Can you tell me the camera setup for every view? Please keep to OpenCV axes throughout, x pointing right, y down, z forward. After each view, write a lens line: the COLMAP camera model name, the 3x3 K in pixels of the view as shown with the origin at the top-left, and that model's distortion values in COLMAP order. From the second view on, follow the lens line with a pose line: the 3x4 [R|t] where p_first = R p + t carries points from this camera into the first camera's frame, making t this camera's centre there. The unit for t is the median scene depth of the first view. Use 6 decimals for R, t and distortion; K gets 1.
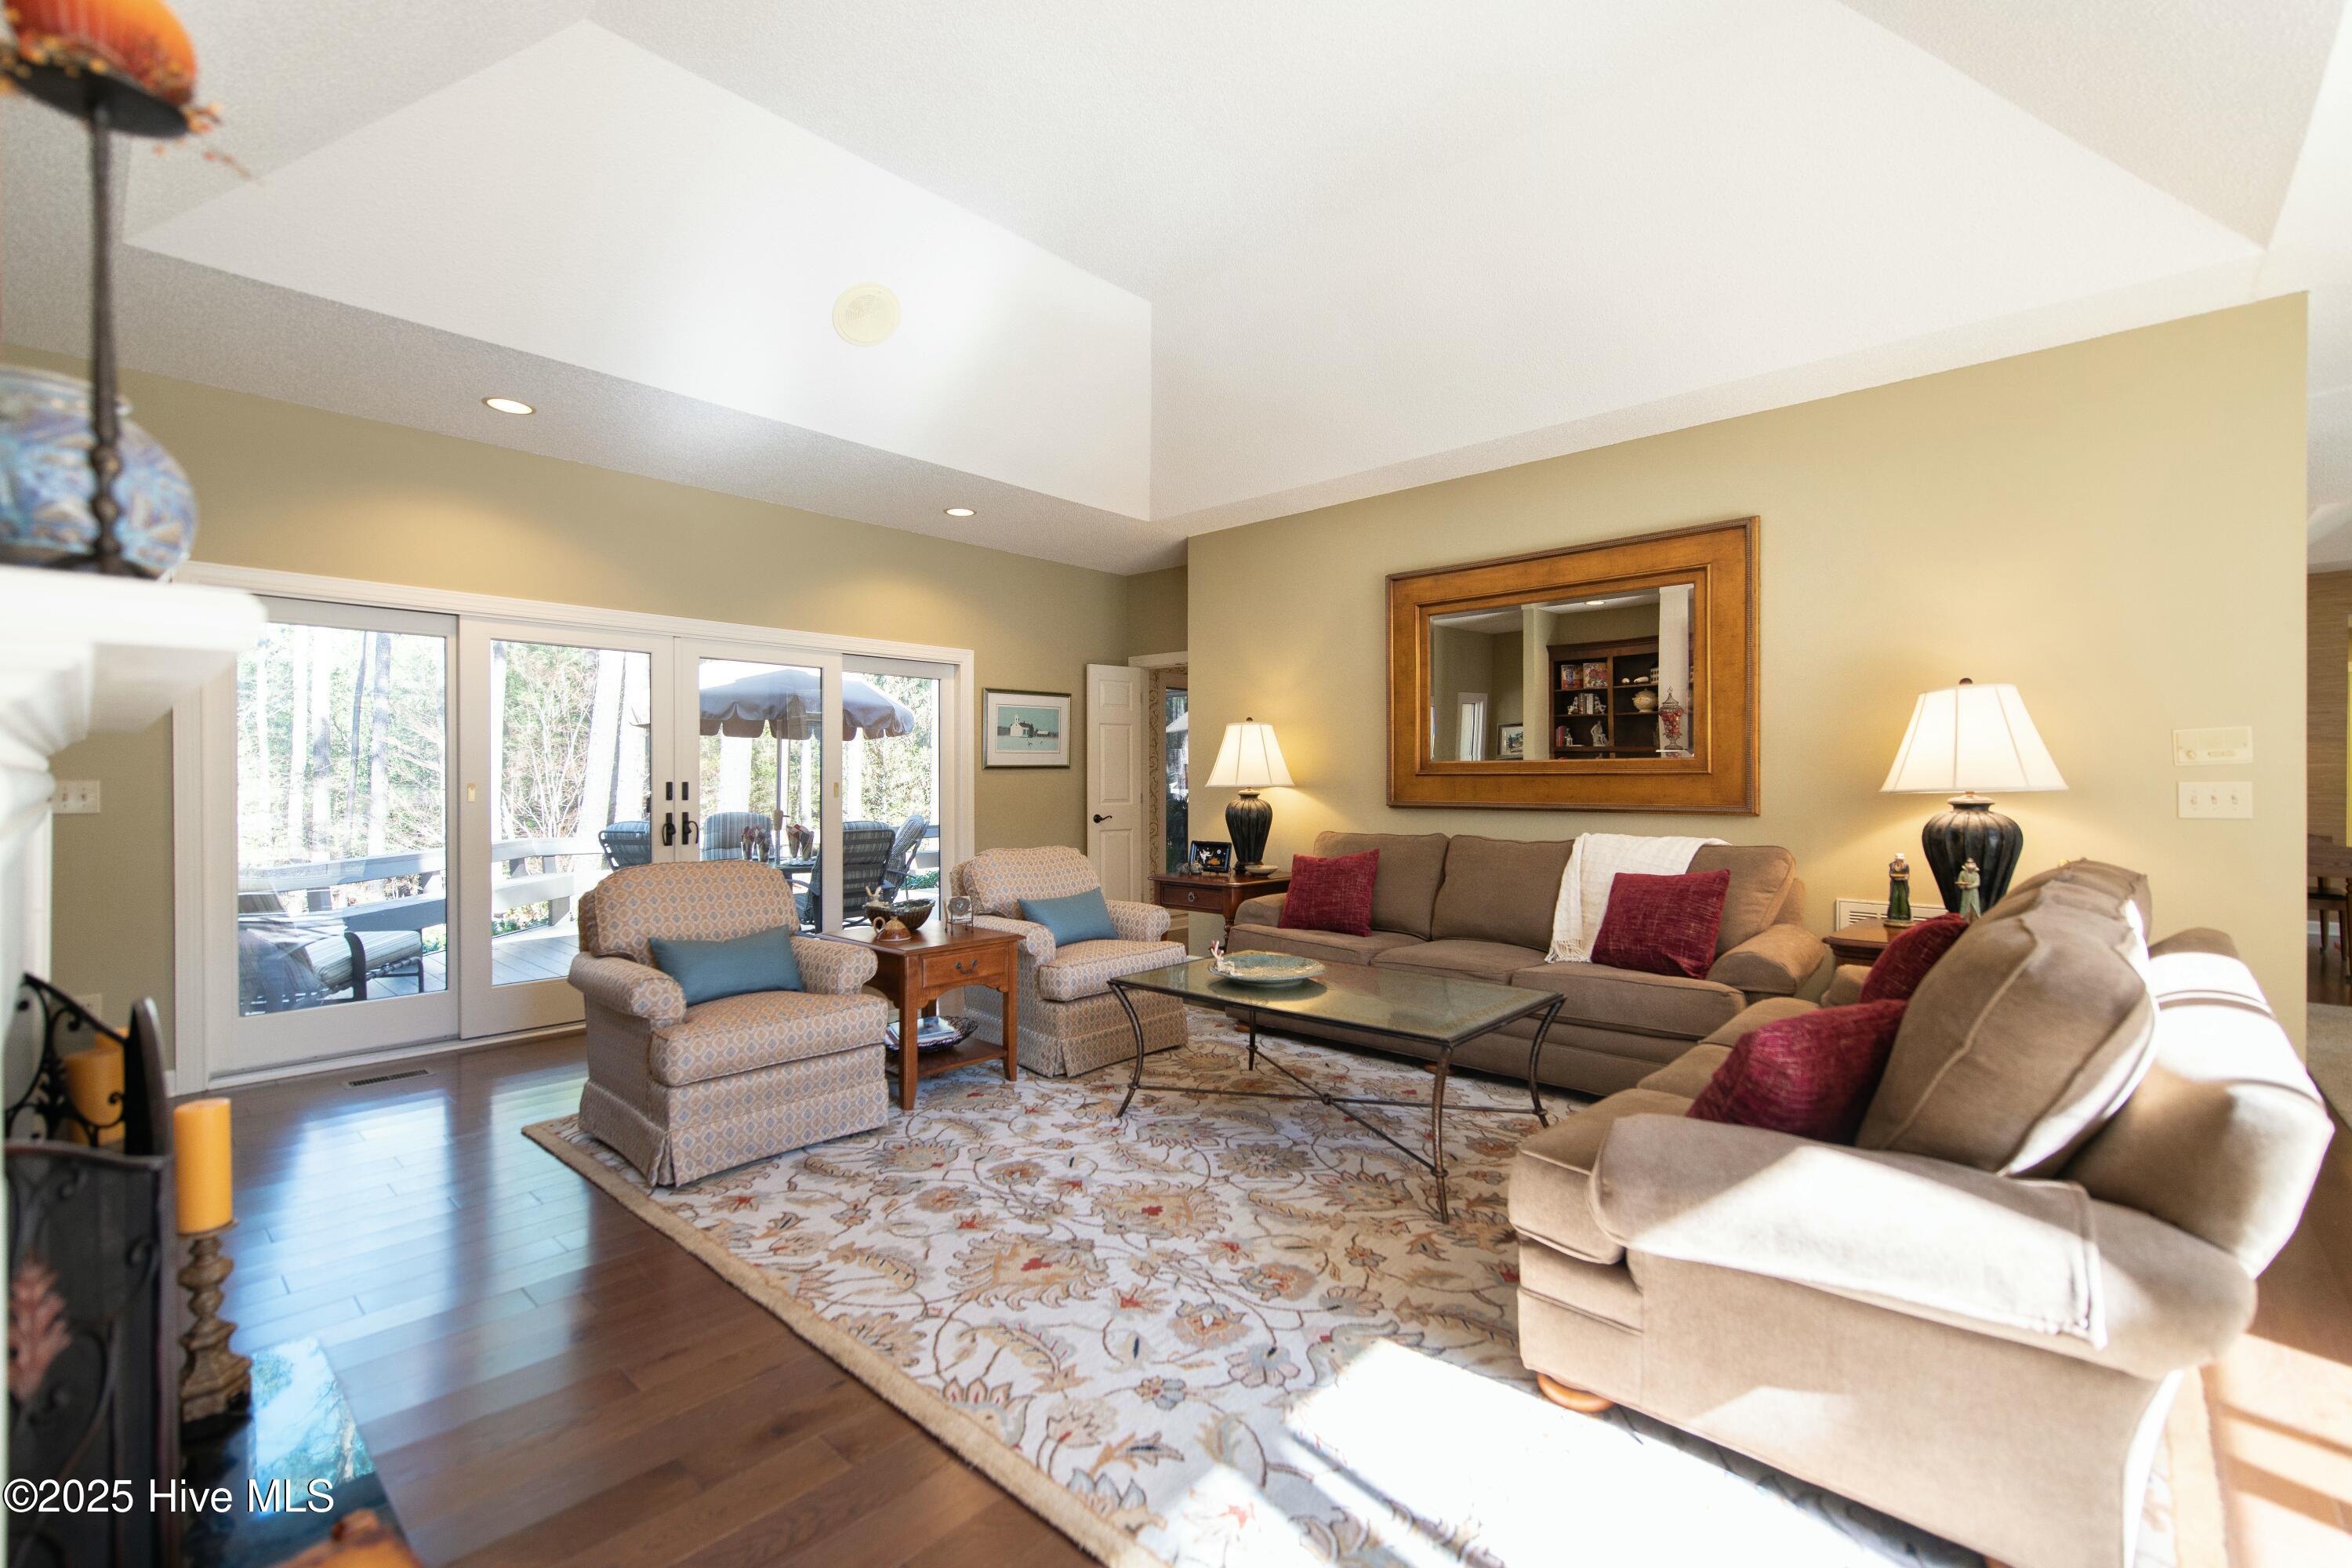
lens RADIAL K [[997.9, 0, 1176.0], [0, 997.9, 784.0], [0, 0, 1]] dist [-0.000196, -0.000190]
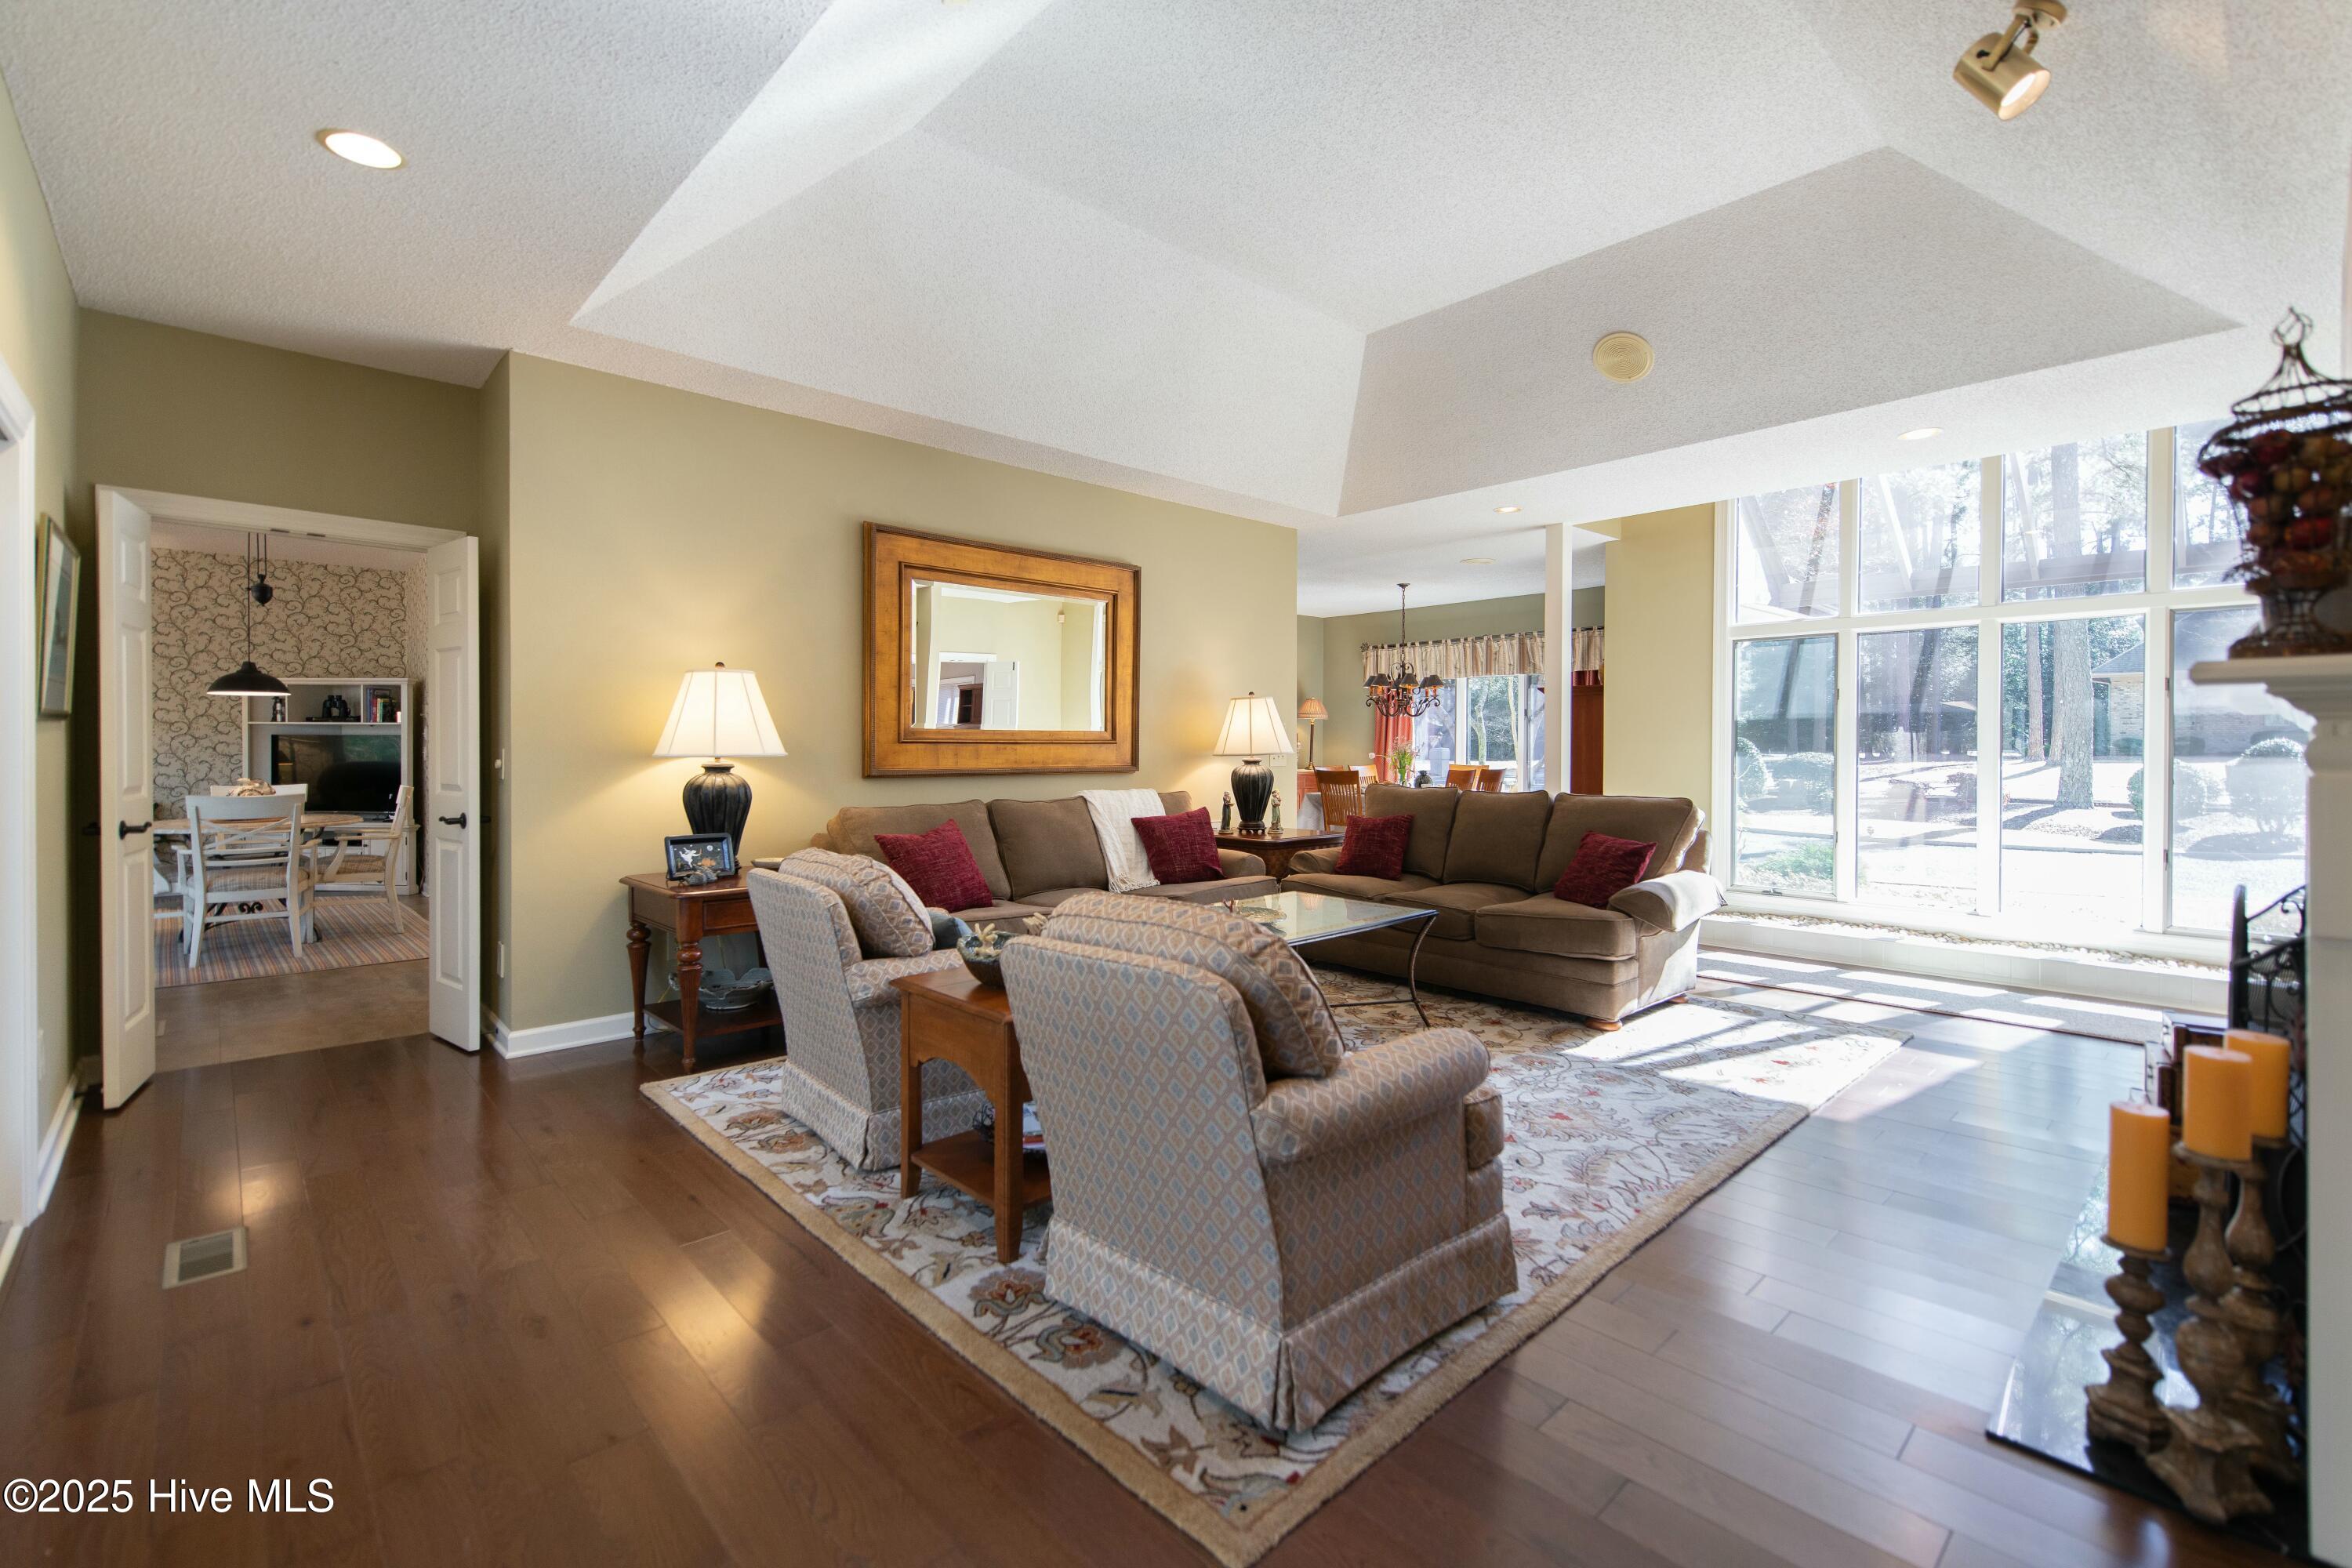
lens RADIAL K [[1024.8, 0, 1185.0], [0, 1024.8, 758.2], [0, 0, 1]] dist [0.000205, -0.000013]
pose [[0.086953, -0.010570, 0.996156, -1.432911], [0.004884, 0.999936, 0.010184, -0.005551], [-0.996200, 0.003980, 0.086999, 1.293462]]
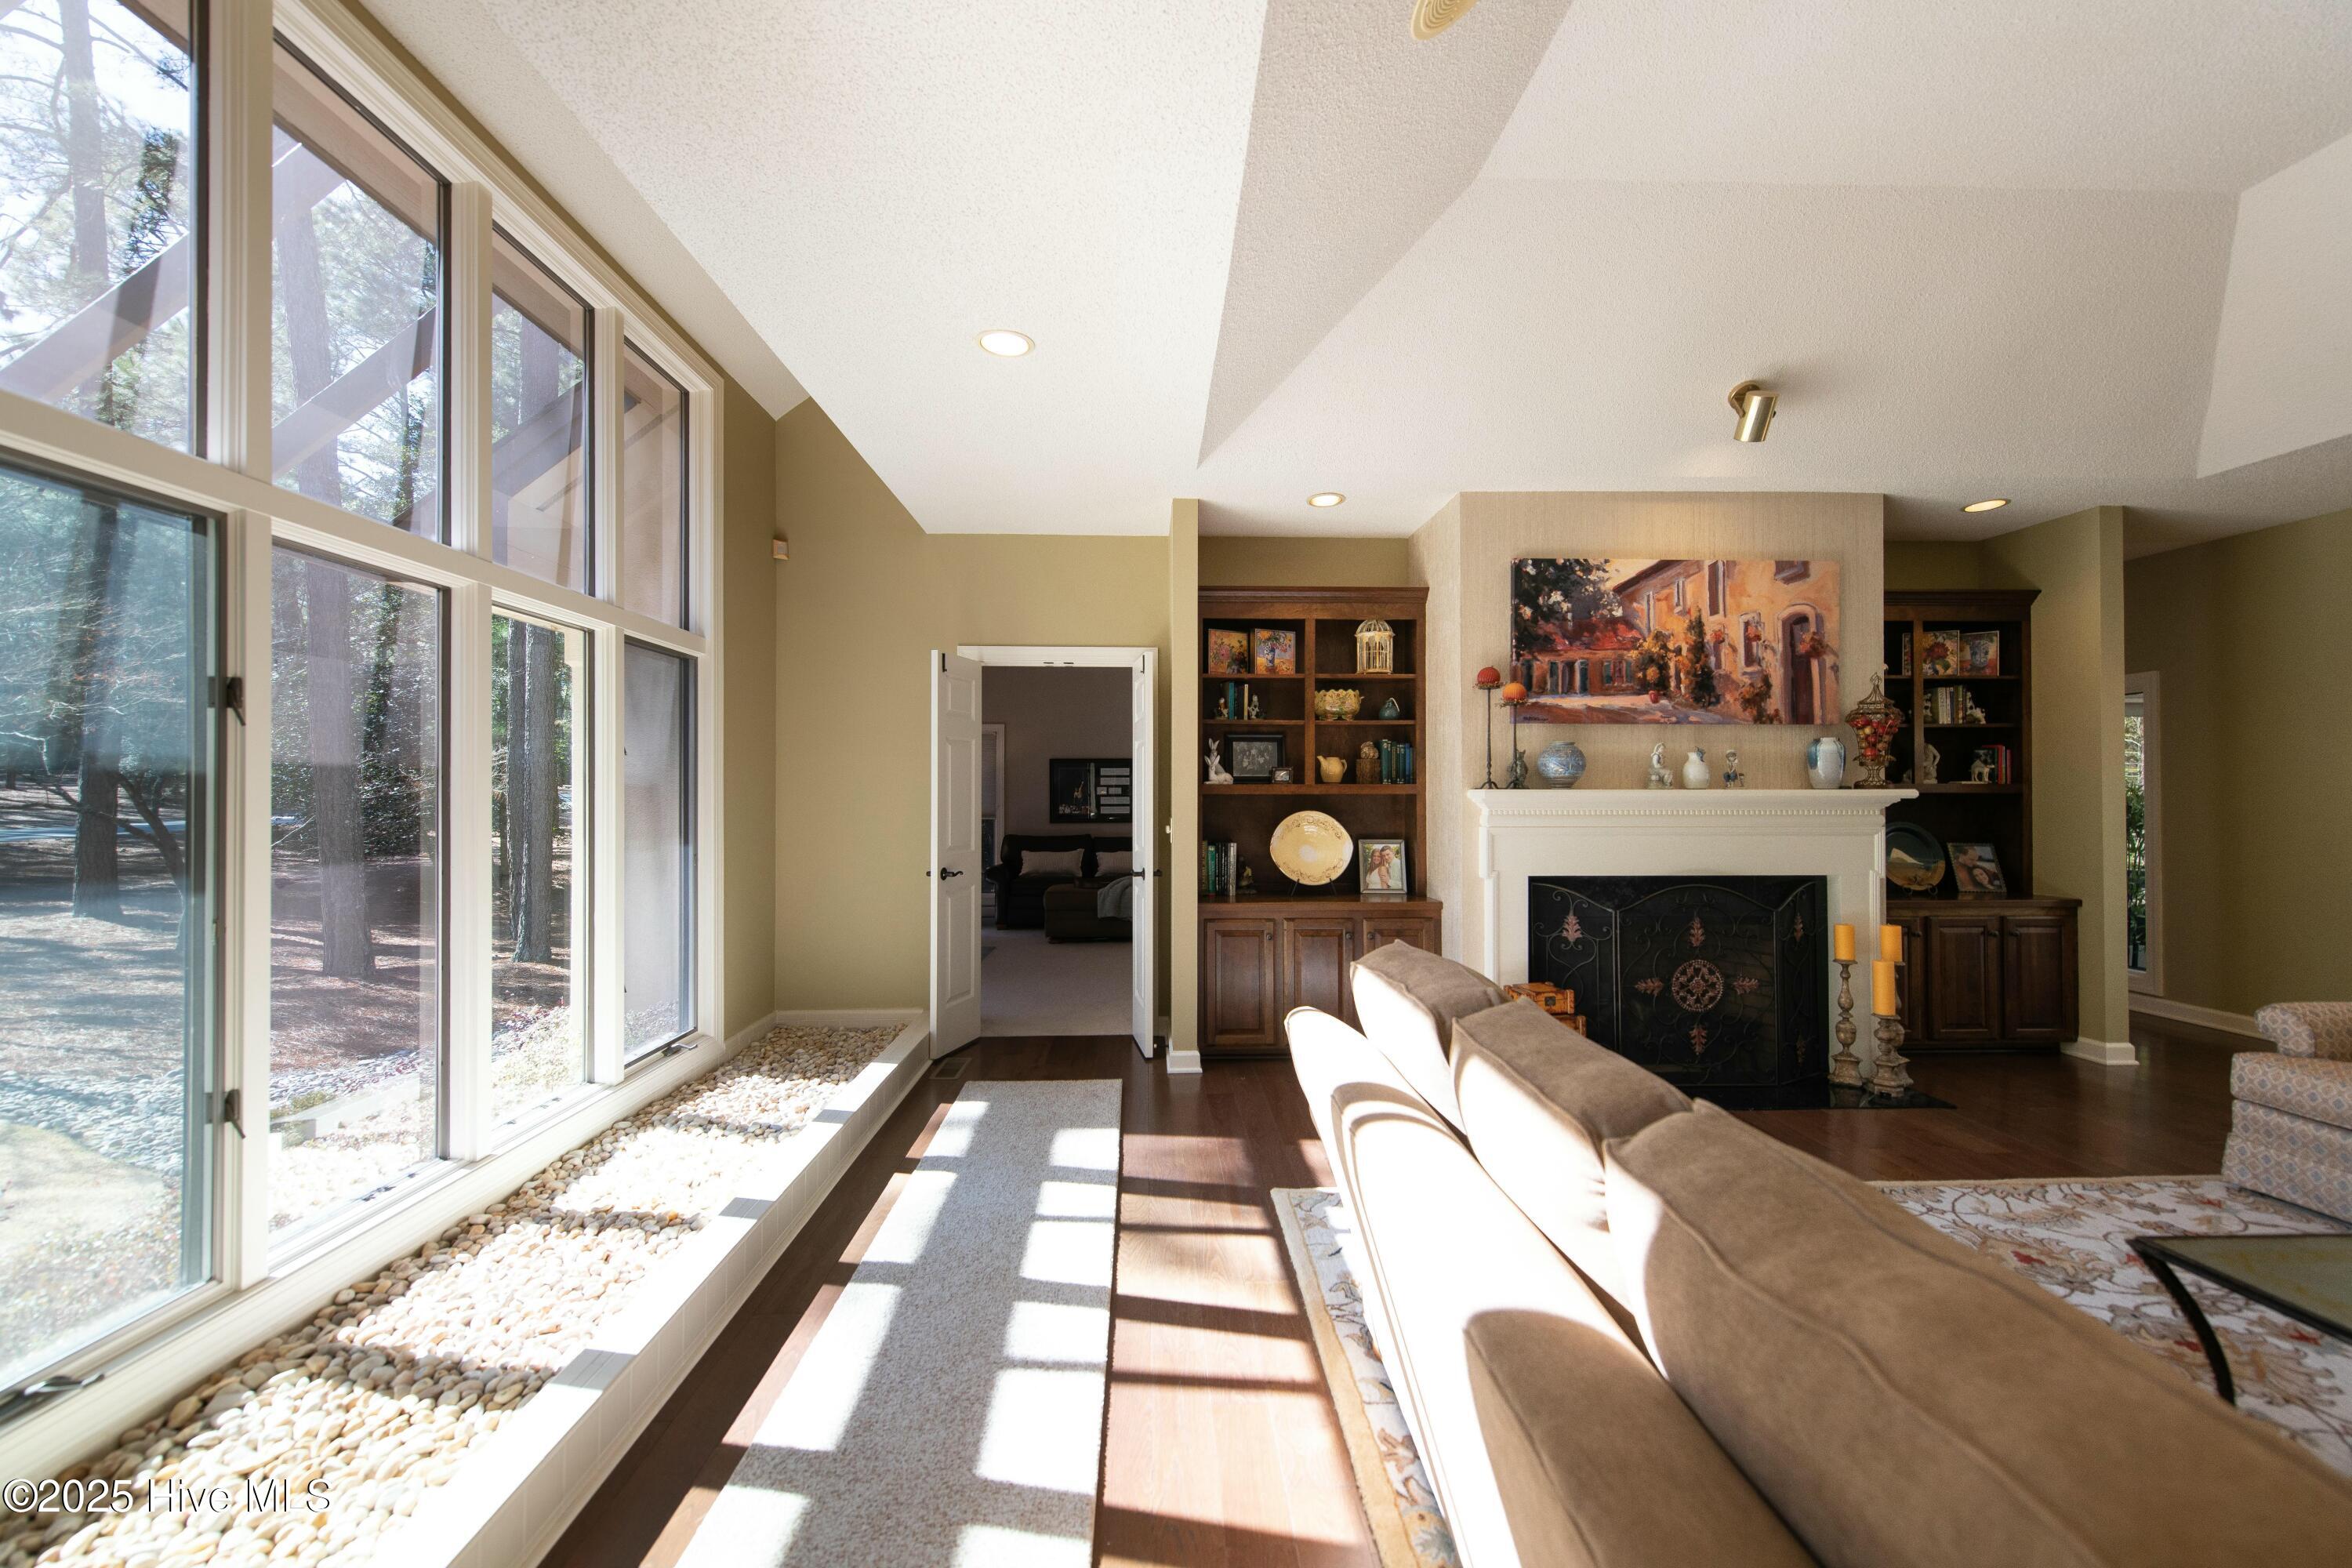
lens RADIAL K [[926.7, 0, 1176.0], [0, 926.7, 784.0], [0, 0, 1]] dist [-0.001909, -0.000198]
pose [[-0.722480, -0.013666, -0.691256, 1.190586], [-0.006753, 0.999896, -0.012710, -0.026646], [0.691358, -0.004514, -0.722498, 1.027594]]
